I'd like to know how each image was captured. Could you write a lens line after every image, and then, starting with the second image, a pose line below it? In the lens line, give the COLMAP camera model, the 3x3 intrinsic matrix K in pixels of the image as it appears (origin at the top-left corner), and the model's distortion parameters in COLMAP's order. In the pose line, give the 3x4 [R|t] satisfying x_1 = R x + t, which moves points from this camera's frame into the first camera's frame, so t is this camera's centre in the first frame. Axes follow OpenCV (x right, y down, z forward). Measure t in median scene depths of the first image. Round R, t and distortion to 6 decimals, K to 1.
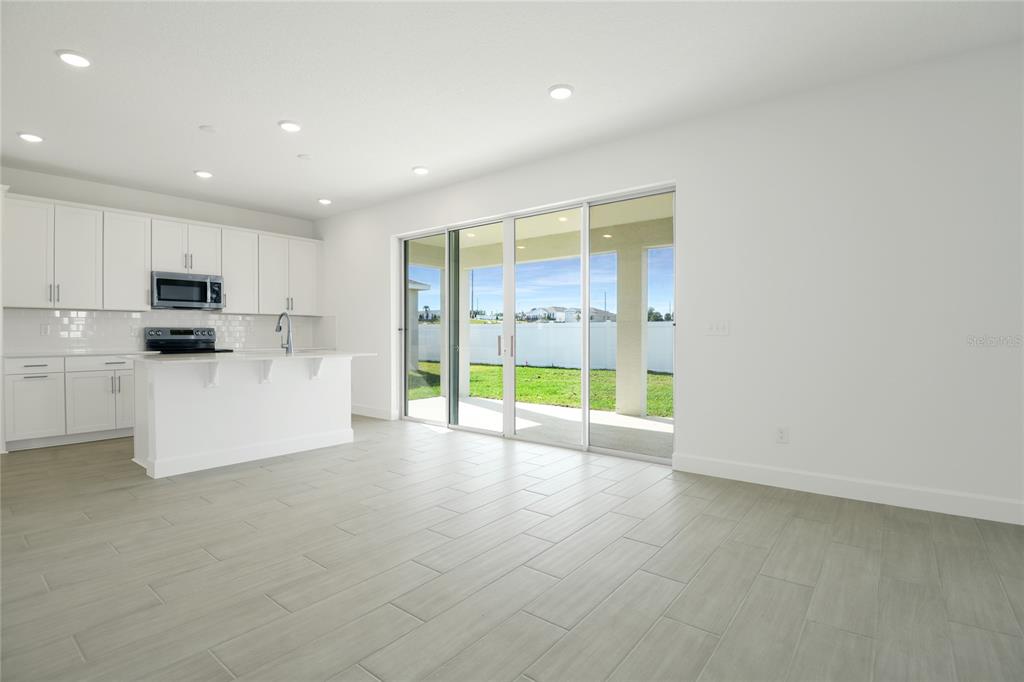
lens RADIAL K [[490.2, 0, 509.4], [0, 490.2, 337.5], [0, 0, 1]] dist [-0.001234, -0.030003]
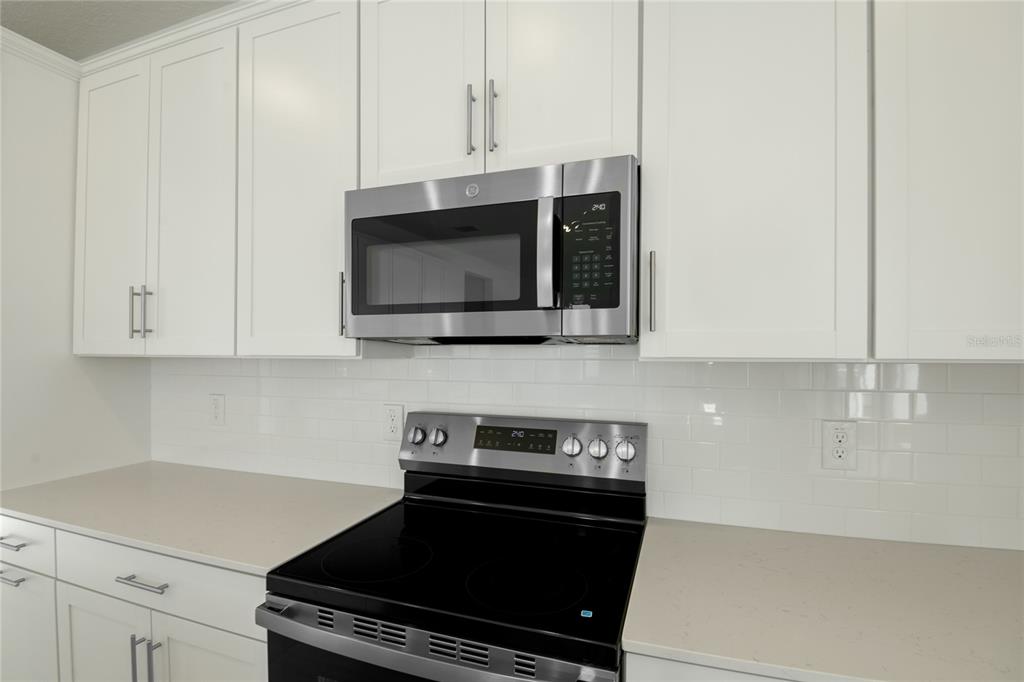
lens RADIAL K [[490.2, 0, 509.4], [0, 490.2, 337.5], [0, 0, 1]] dist [-0.001234, -0.030003]
pose [[0.318992, 0.001325, -0.947756, -0.449147], [0.001021, 0.999998, 0.001742, -0.061604], [0.947757, -0.001523, 0.318990, 0.933308]]
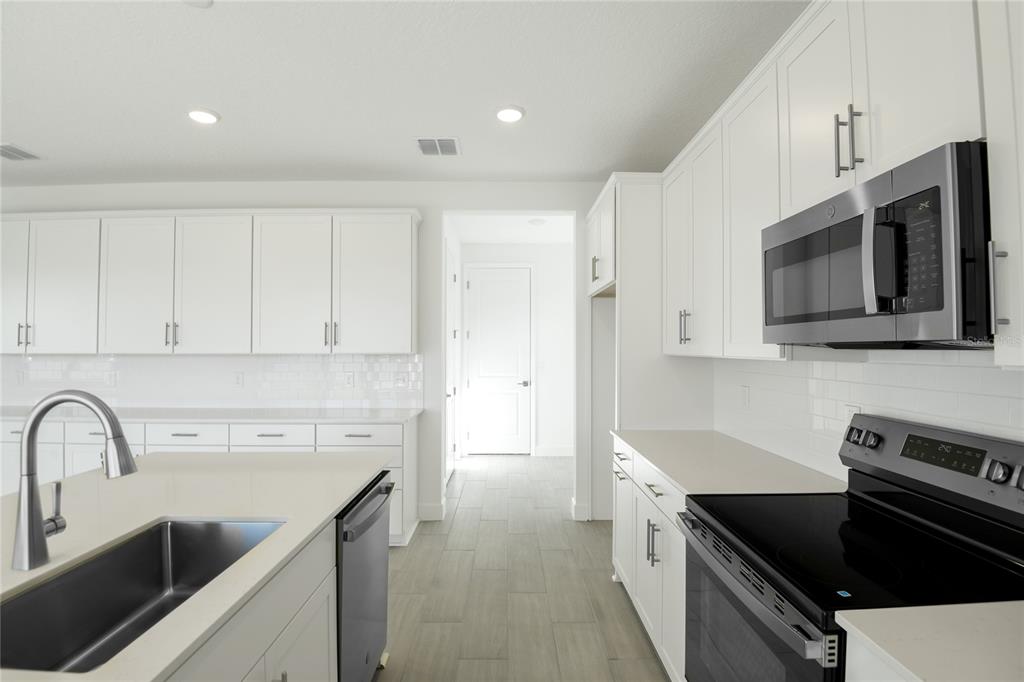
lens RADIAL K [[490.2, 0, 509.4], [0, 490.2, 337.5], [0, 0, 1]] dist [-0.001234, -0.030003]
pose [[-0.789706, -0.000790, -0.613485, -0.390402], [0.010645, 0.999831, -0.014991, -0.062007], [0.613393, -0.018369, -0.789564, 1.068107]]
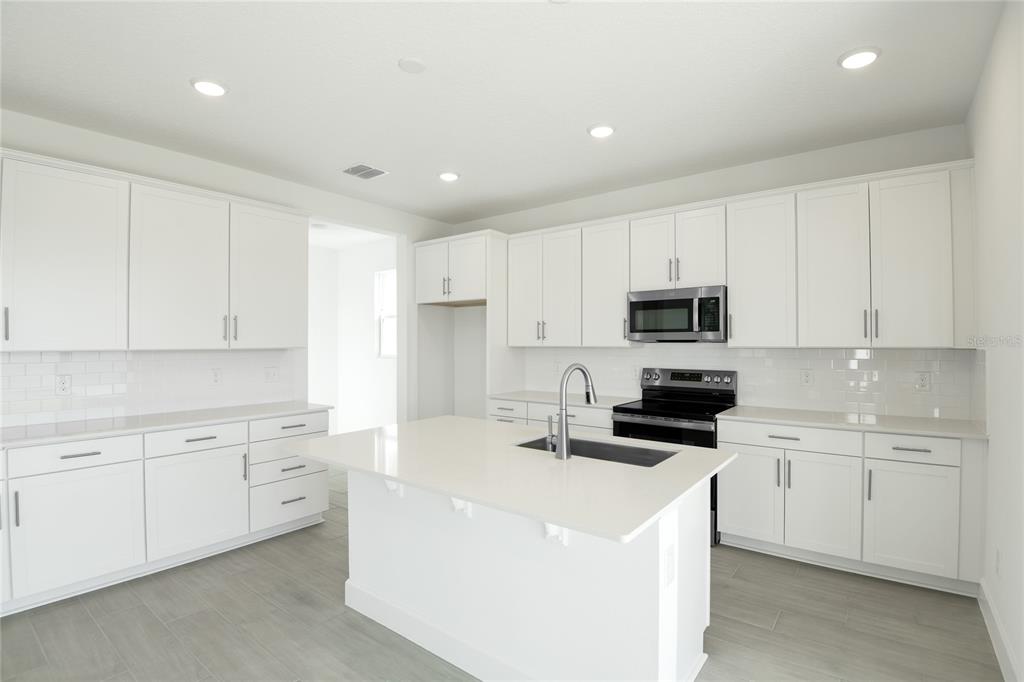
lens RADIAL K [[490.2, 0, 509.4], [0, 490.2, 337.5], [0, 0, 1]] dist [-0.001234, -0.030003]
pose [[0.001801, 0.002153, -0.999996, 0.000835], [0.003399, 0.999992, 0.002160, -0.067010], [0.999993, -0.003403, 0.001794, 0.767494]]
